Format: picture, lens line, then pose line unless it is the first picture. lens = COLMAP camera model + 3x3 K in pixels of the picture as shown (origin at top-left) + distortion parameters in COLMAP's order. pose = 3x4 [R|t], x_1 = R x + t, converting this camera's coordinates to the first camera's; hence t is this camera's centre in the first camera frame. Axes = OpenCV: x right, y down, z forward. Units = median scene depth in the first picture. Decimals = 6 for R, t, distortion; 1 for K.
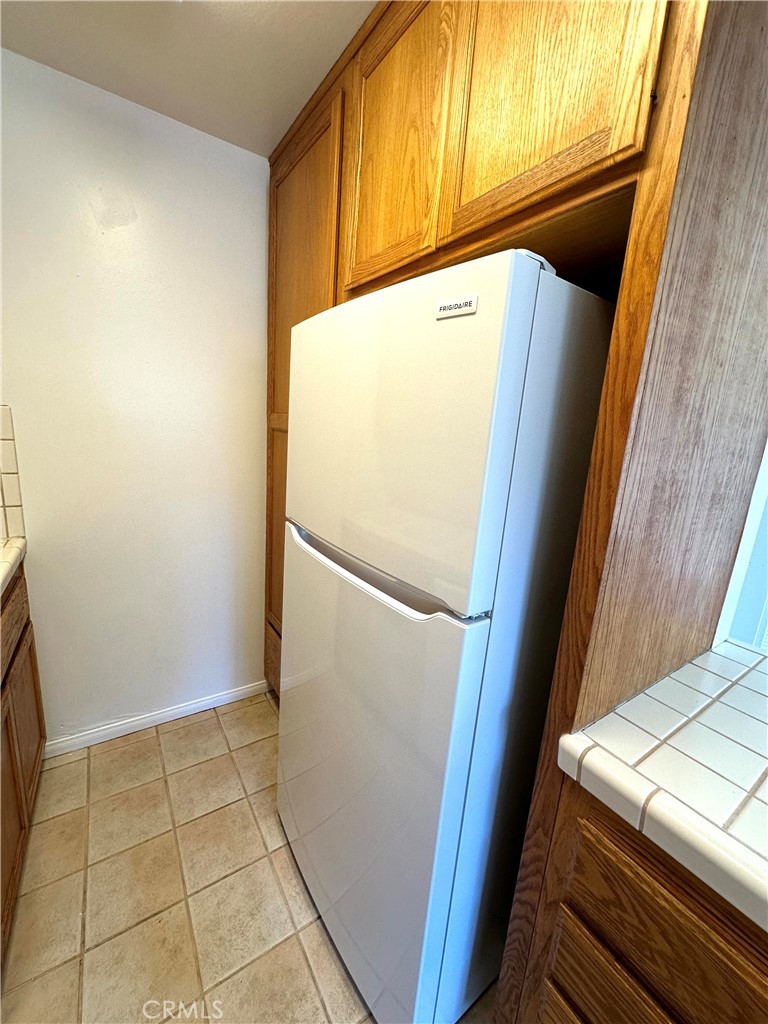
lens RADIAL K [[410.0, 0, 380.3], [0, 410.0, 512.3], [0, 0, 1]] dist [0.001608, 0.000078]
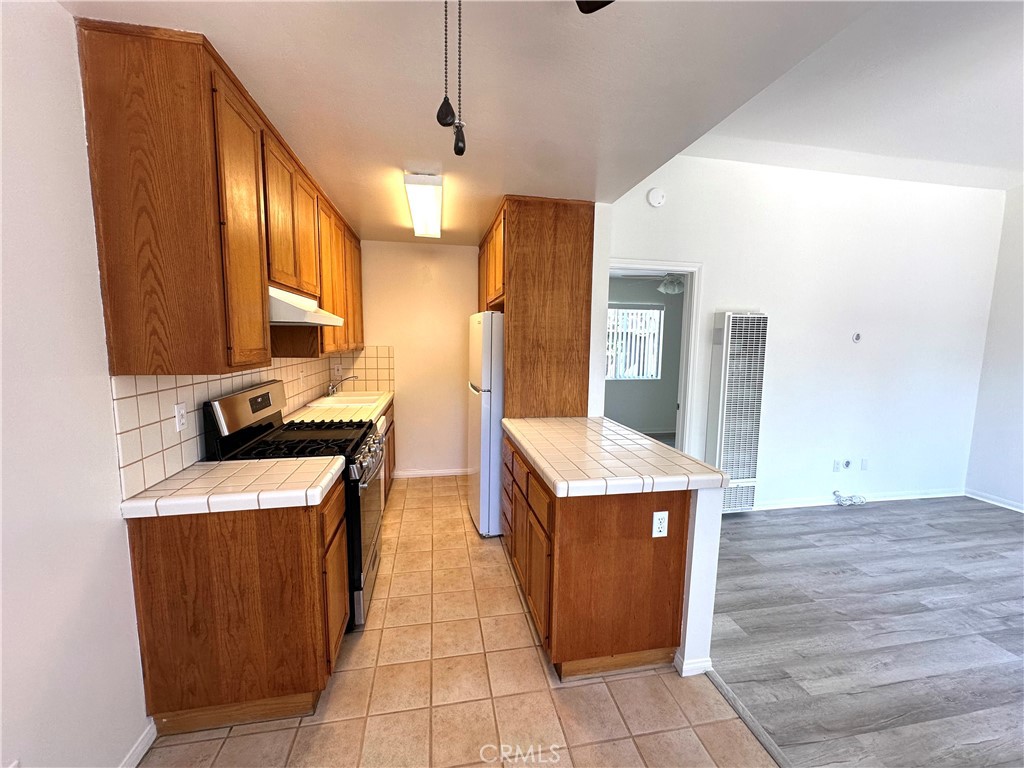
lens RADIAL K [[410.0, 0, 510.2], [0, 410.0, 384.1], [0, 0, 1]] dist [0.001608, 0.000078]
pose [[0.919730, -0.013796, -0.392310, 0.990718], [-0.030755, 0.993778, -0.107049, 0.294718], [0.391346, 0.110522, 0.913583, -1.287730]]
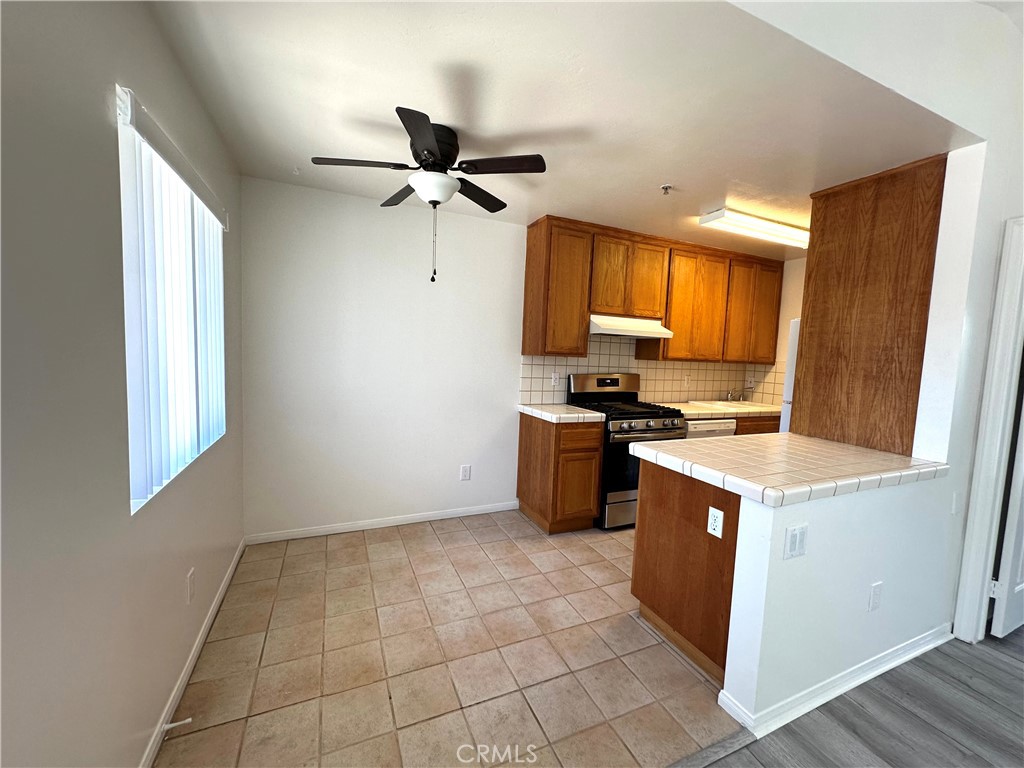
lens RADIAL K [[410.0, 0, 511.8], [0, 410.0, 384.0], [0, 0, 1]] dist [0.001608, 0.000078]
pose [[-0.161851, 0.001364, -0.986814, 2.168215], [-0.258429, 0.965041, 0.043719, 0.279717], [0.952375, 0.262097, -0.155840, -0.442914]]
